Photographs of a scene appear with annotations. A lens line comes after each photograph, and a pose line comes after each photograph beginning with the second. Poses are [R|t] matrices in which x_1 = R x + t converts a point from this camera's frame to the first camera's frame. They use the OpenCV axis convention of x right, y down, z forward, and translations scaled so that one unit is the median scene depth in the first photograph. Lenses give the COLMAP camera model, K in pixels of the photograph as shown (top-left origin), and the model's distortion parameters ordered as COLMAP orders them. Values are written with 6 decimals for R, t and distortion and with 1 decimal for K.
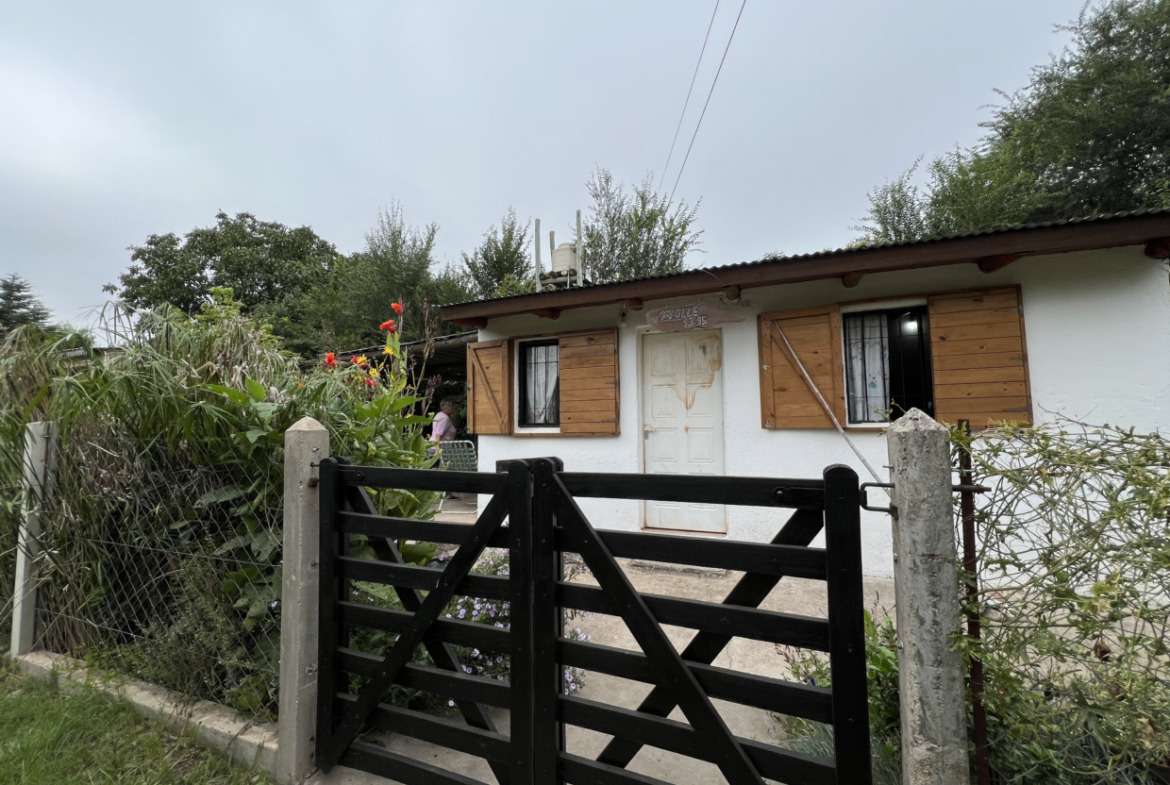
lens RADIAL K [[470.2, 0, 586.8], [0, 470.2, 392.7], [0, 0, 1]] dist [-0.001455, -0.000415]
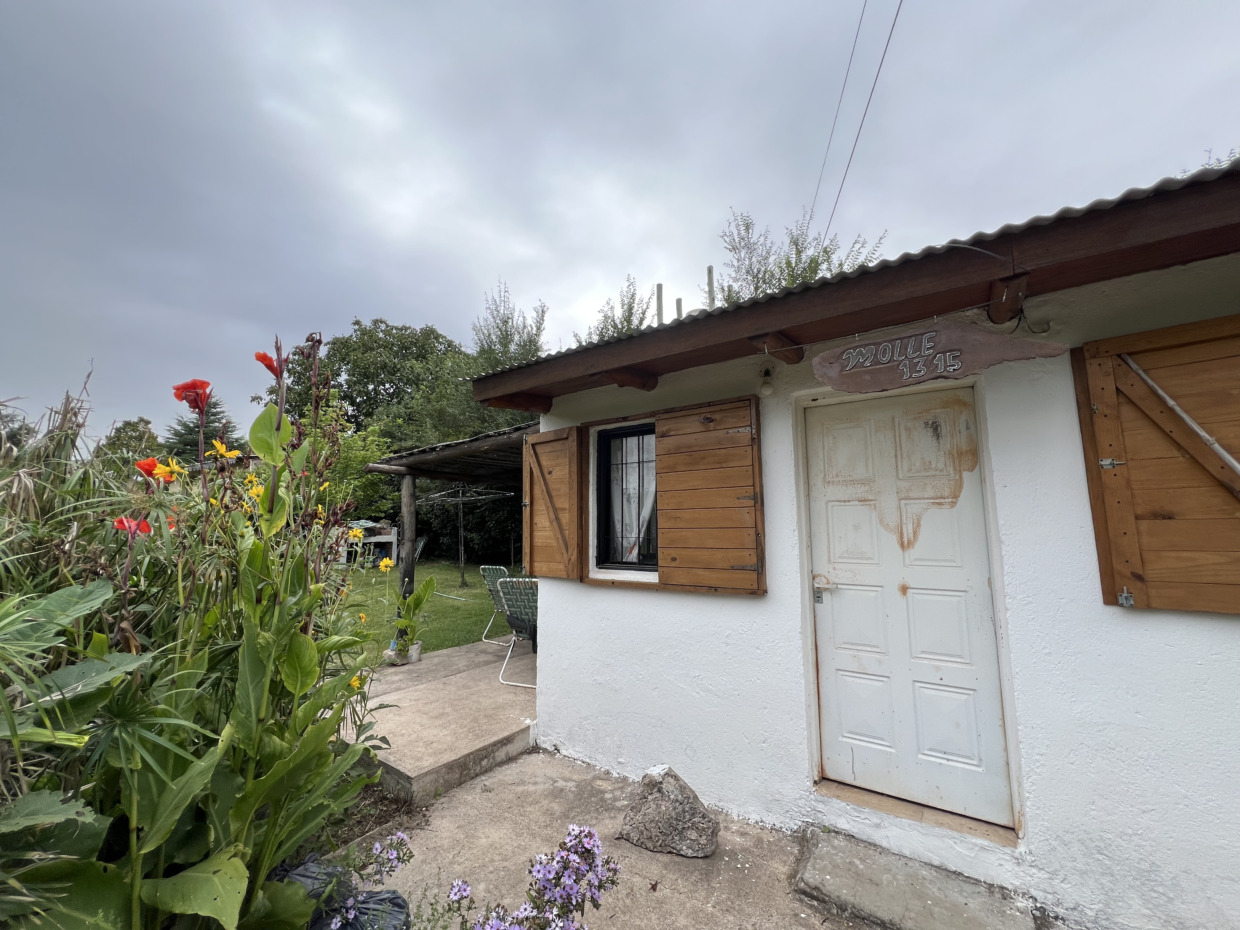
lens RADIAL K [[499.9, 0, 617.8], [0, 499.9, 463.8], [0, 0, 1]] dist [0.001982, 0.000181]
pose [[0.972720, -0.021904, -0.230946, 0.036283], [0.008879, 0.998318, -0.057288, -0.024489], [0.231812, 0.053675, 0.971279, 0.352089]]
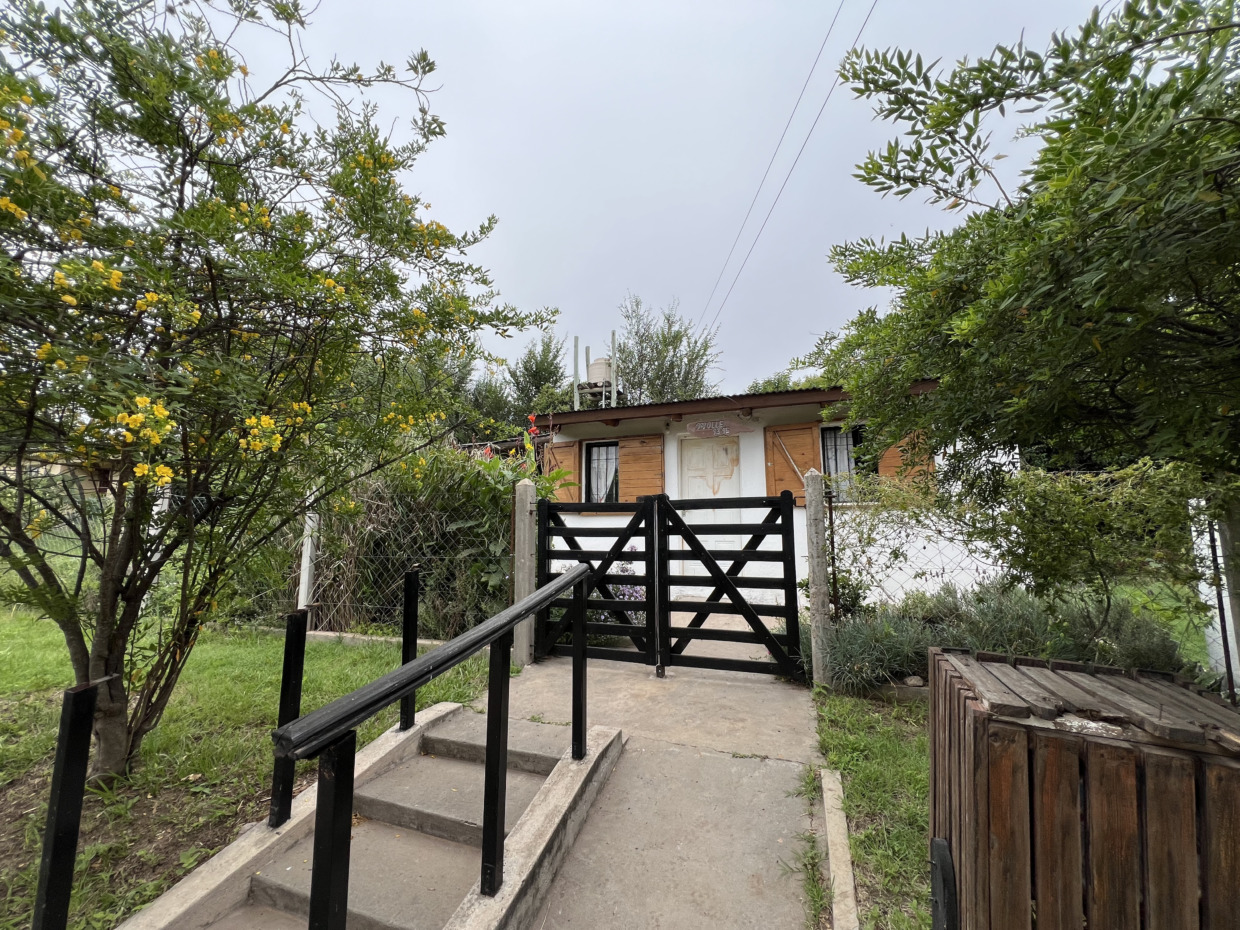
lens RADIAL K [[499.9, 0, 614.2], [0, 499.9, 466.9], [0, 0, 1]] dist [0.001982, 0.000181]
pose [[0.999027, 0.019305, 0.039643, -0.118296], [-0.016615, 0.997608, -0.067095, 0.049778], [-0.040843, 0.066371, 0.996959, -0.384141]]
